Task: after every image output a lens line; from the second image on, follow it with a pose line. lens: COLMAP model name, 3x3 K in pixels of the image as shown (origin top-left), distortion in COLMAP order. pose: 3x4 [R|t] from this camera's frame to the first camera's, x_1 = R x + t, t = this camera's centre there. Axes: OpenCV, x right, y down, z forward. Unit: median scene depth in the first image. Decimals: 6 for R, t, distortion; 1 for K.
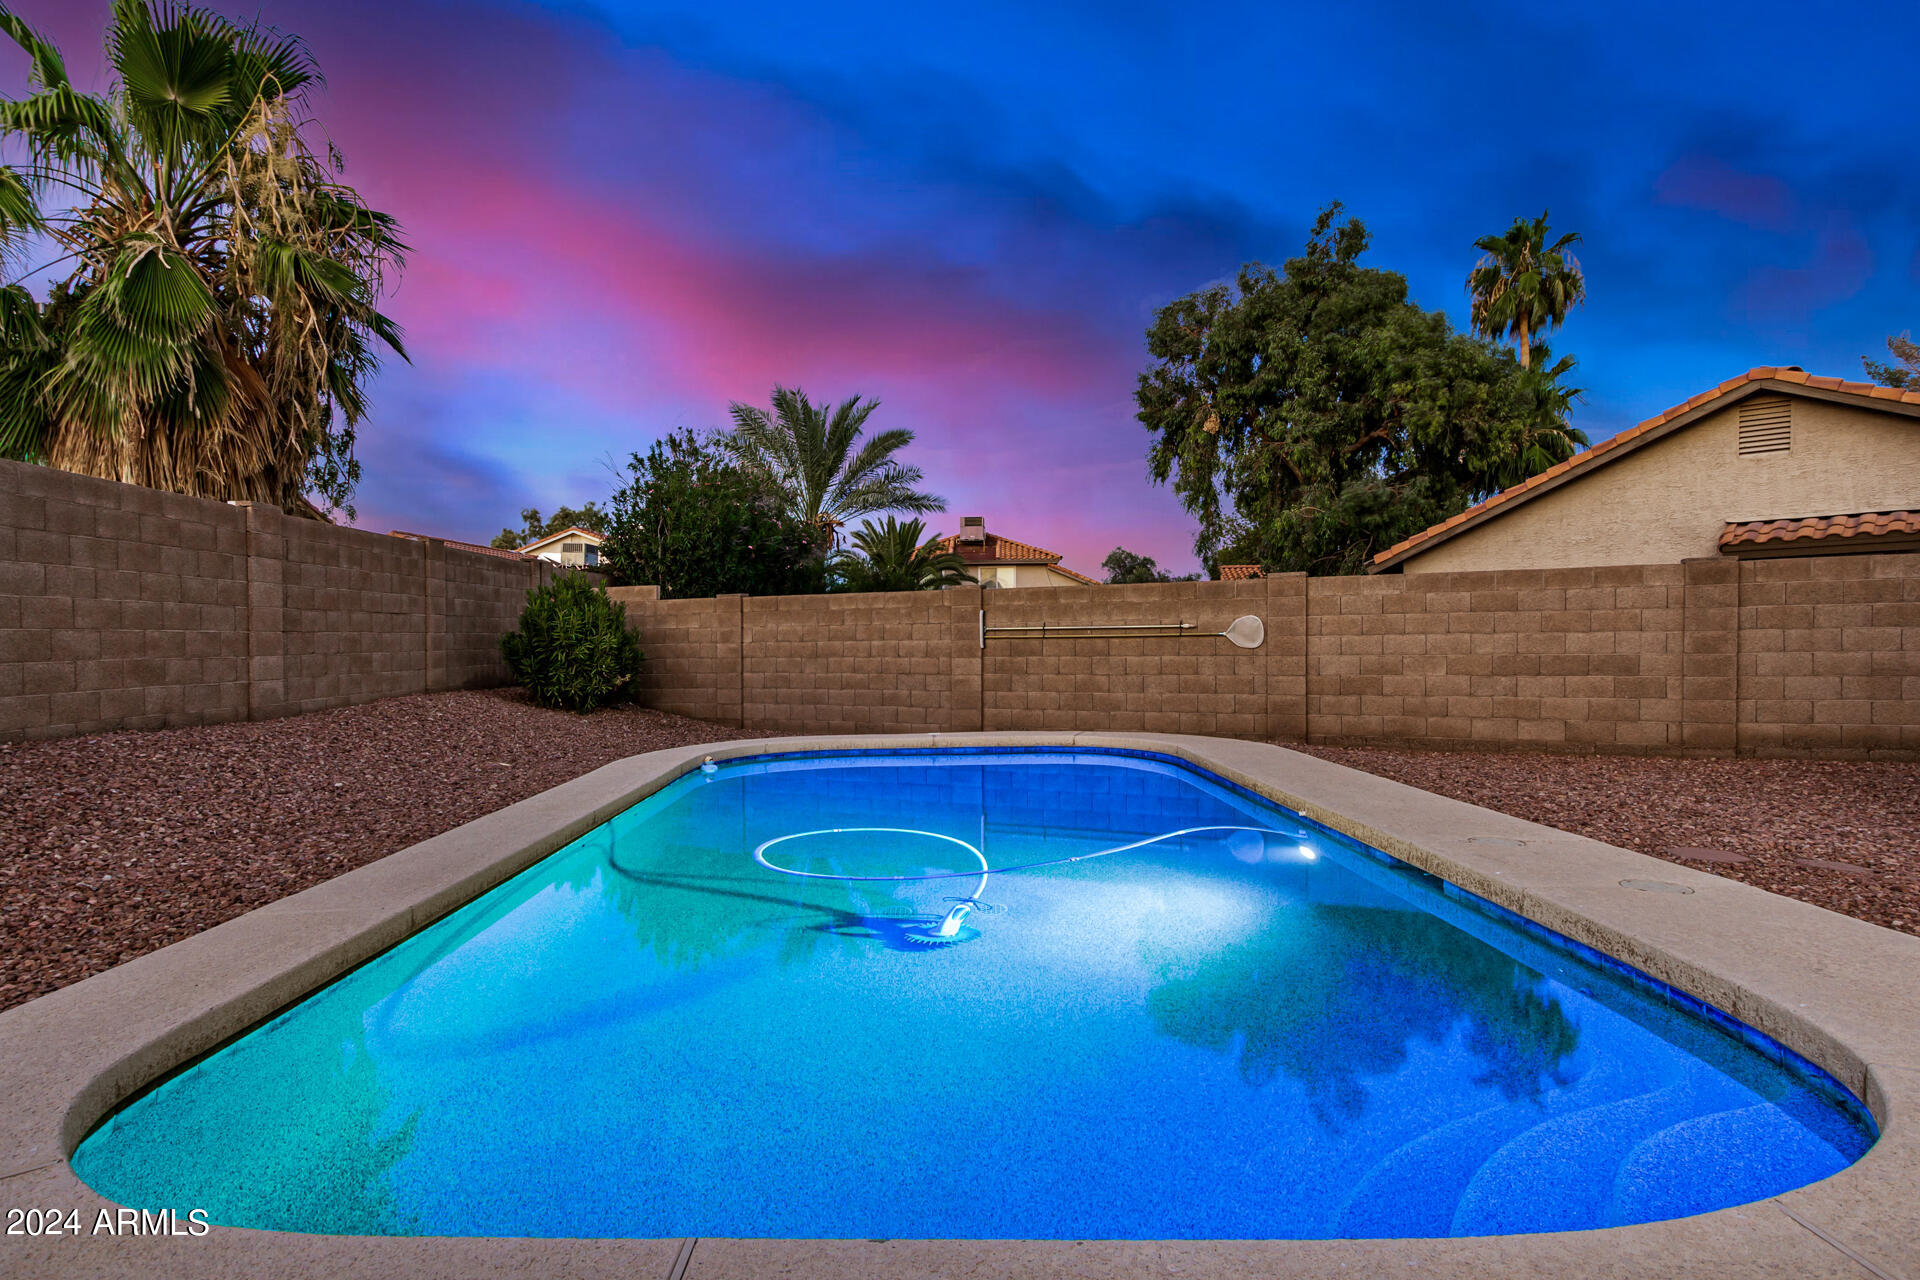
lens RADIAL K [[998.0, 0, 963.3], [0, 998.0, 658.5], [0, 0, 1]] dist [0.001638, 0.000359]
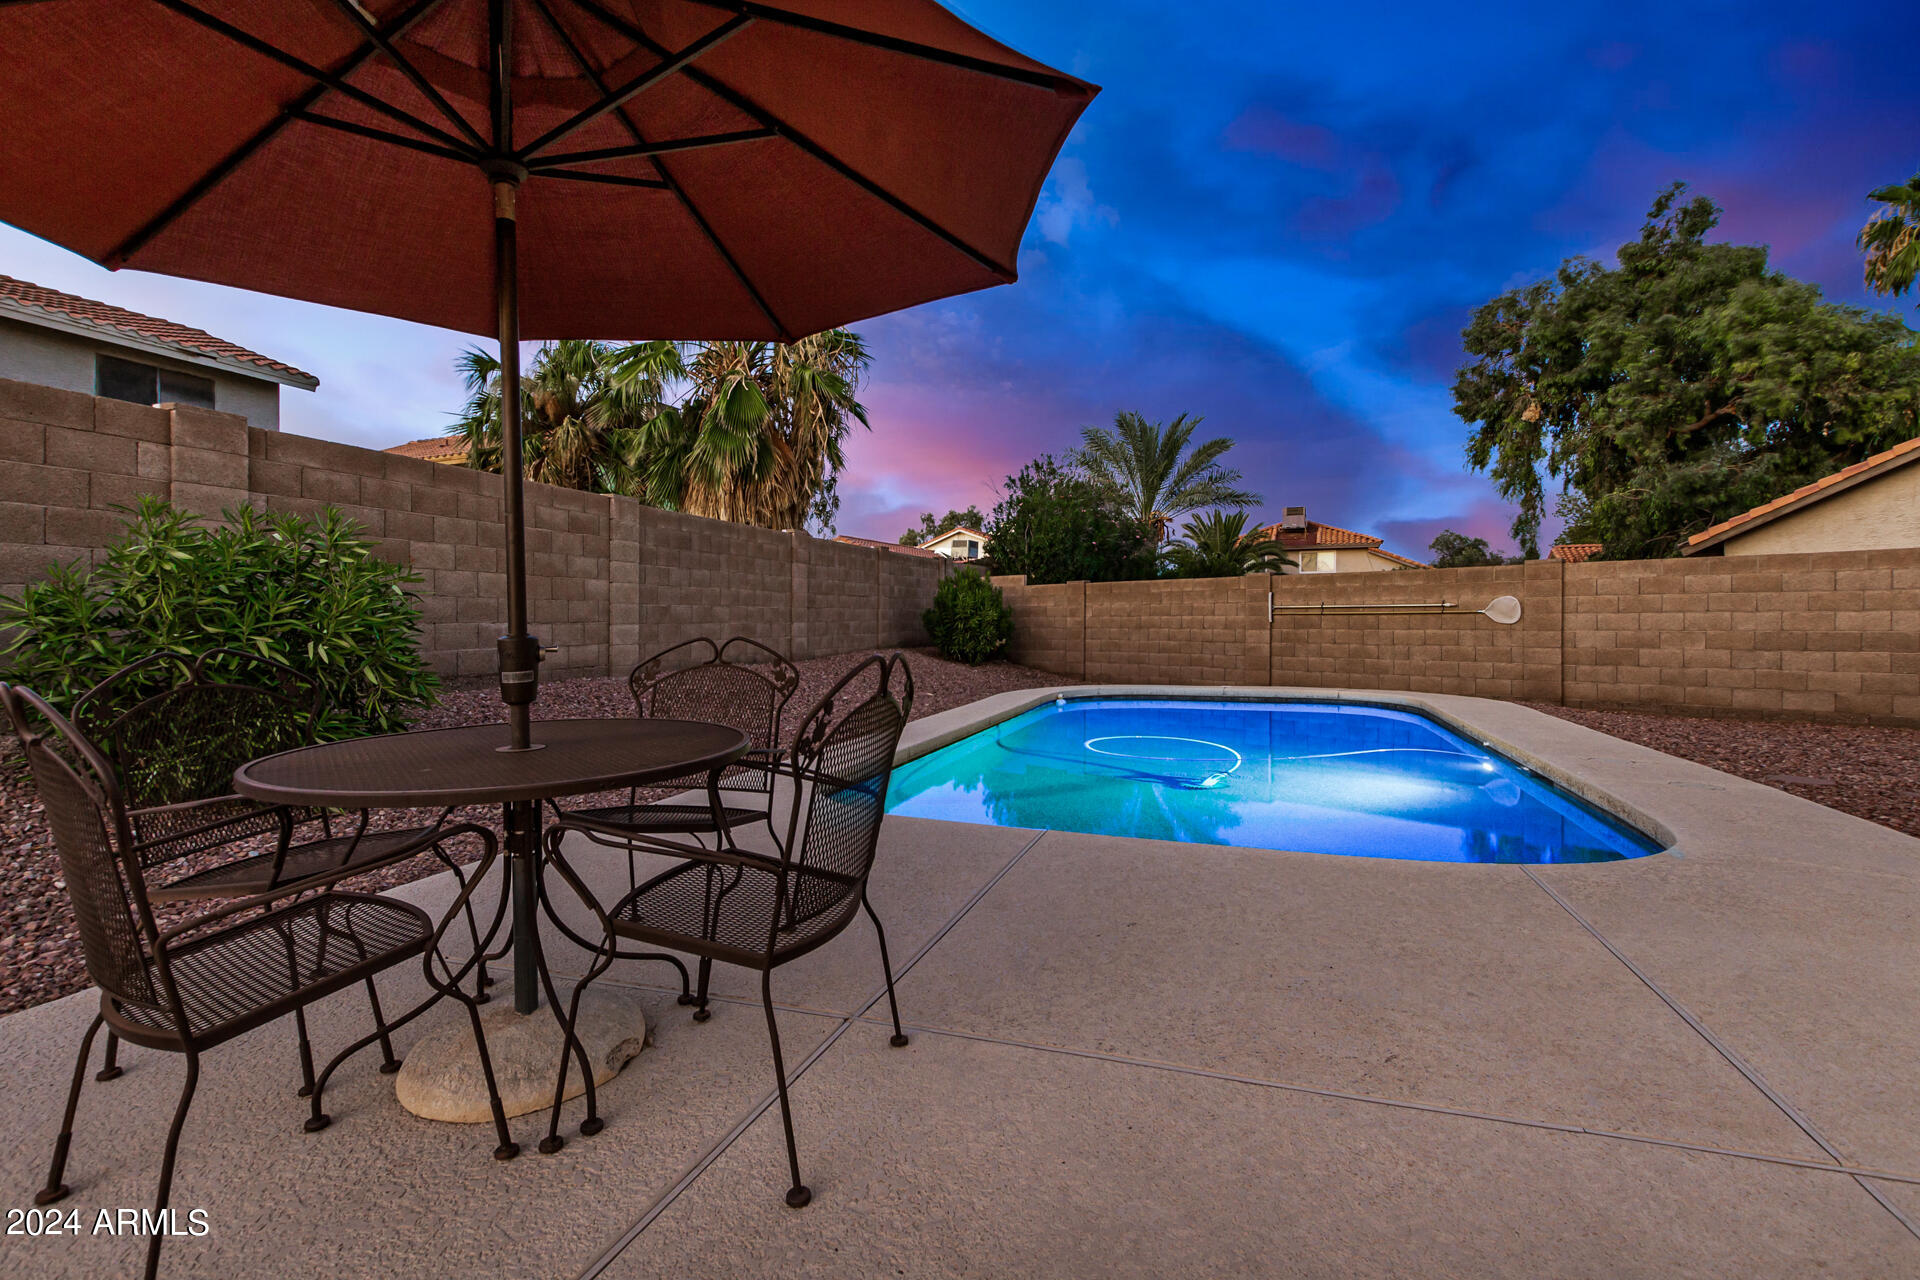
lens RADIAL K [[873.1, 0, 953.9], [0, 873.1, 635.9], [0, 0, 1]] dist [0.003478, 0.000240]
pose [[0.931113, 0.014122, -0.364457, 0.045016], [-0.013008, 0.999900, 0.005511, 0.005552], [0.364499, -0.000391, 0.931204, -0.166763]]
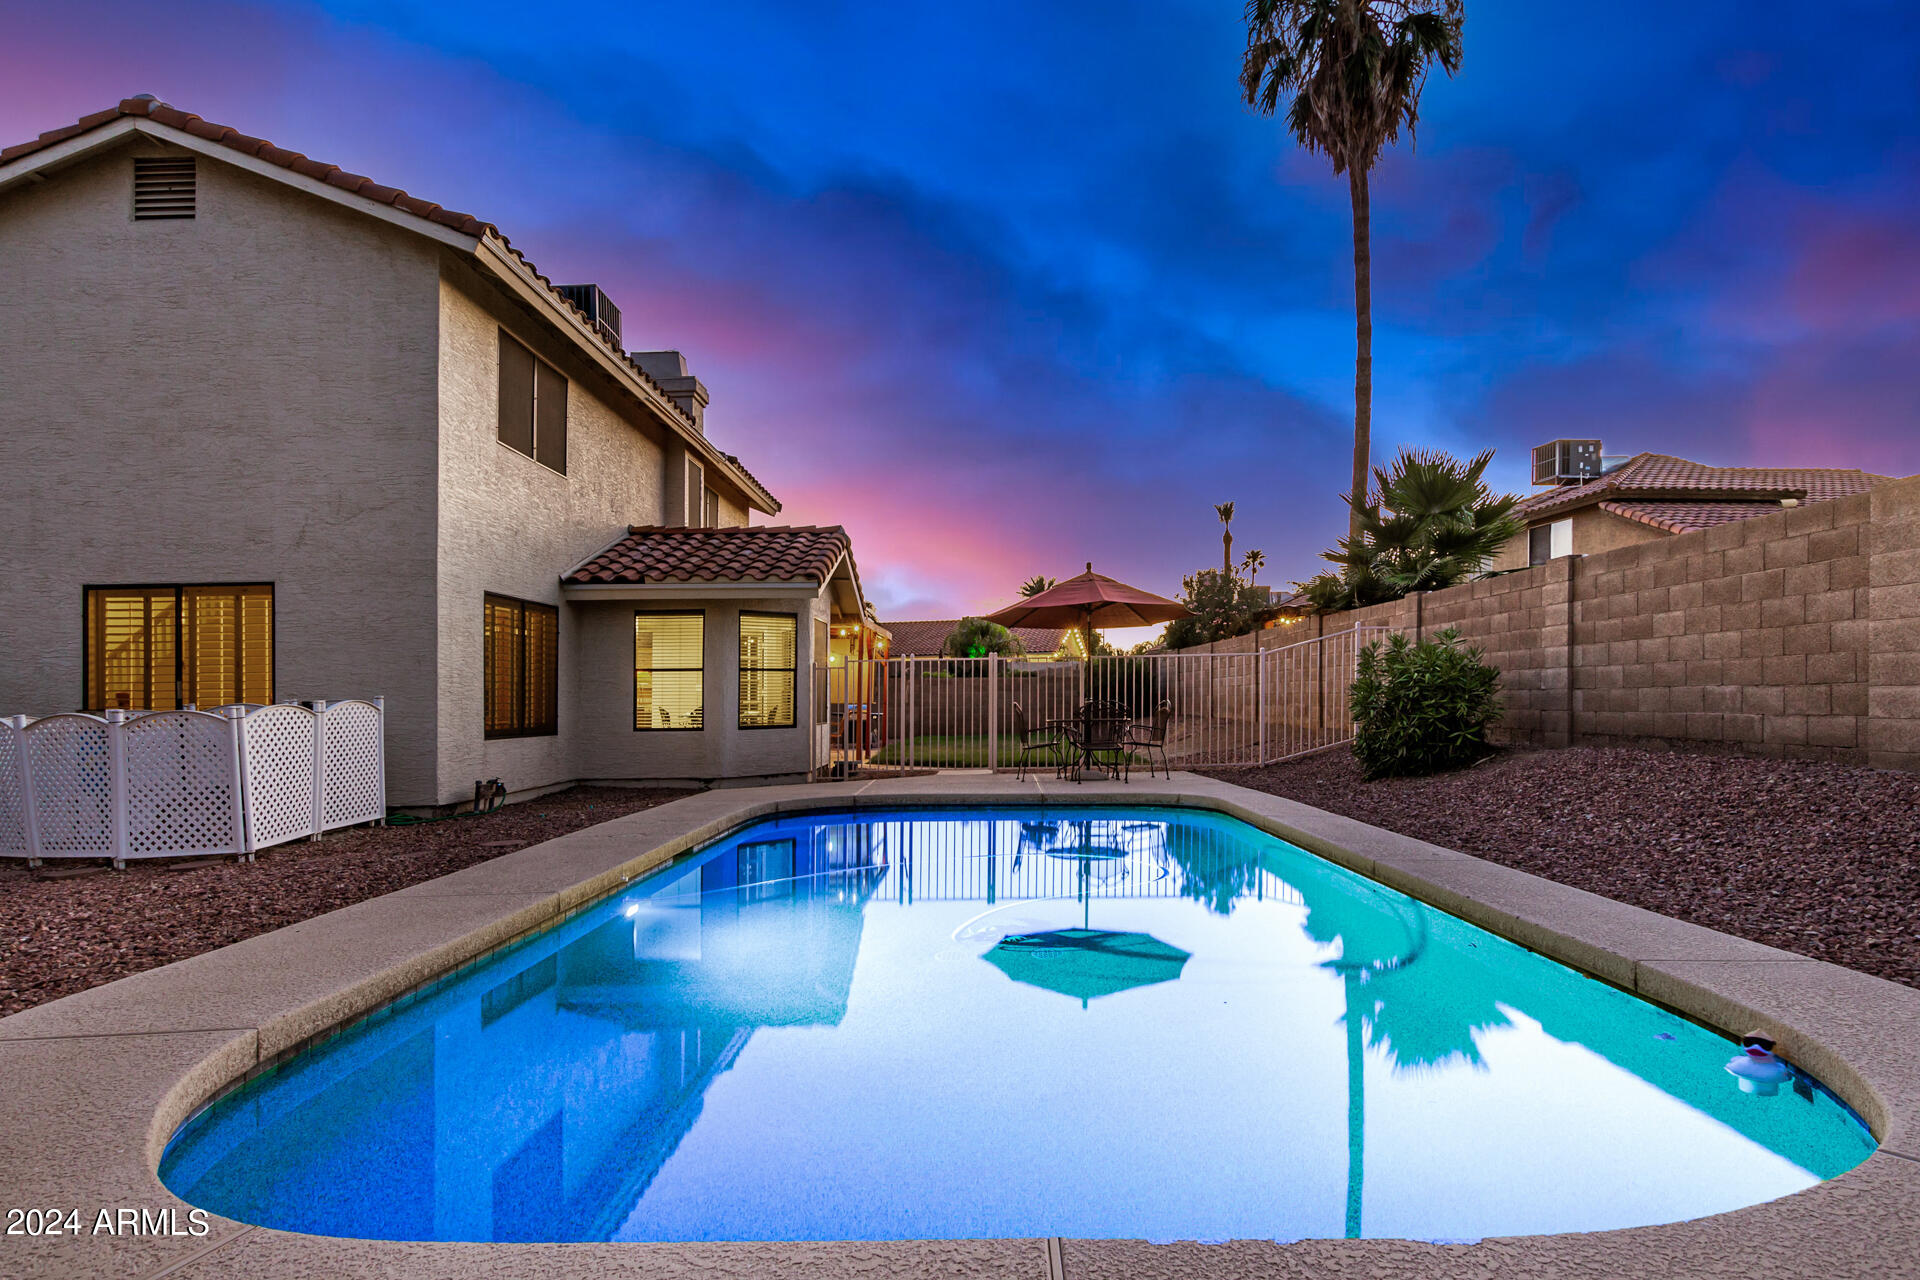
lens RADIAL K [[1002.4, 0, 961.1], [0, 1002.4, 687.4], [0, 0, 1]] dist [0.002449, -0.001824]
pose [[-0.998253, 0.021767, 0.054934, -0.014866], [0.022050, 0.999747, 0.004551, -0.007459], [-0.054821, 0.005754, -0.998480, 0.874791]]
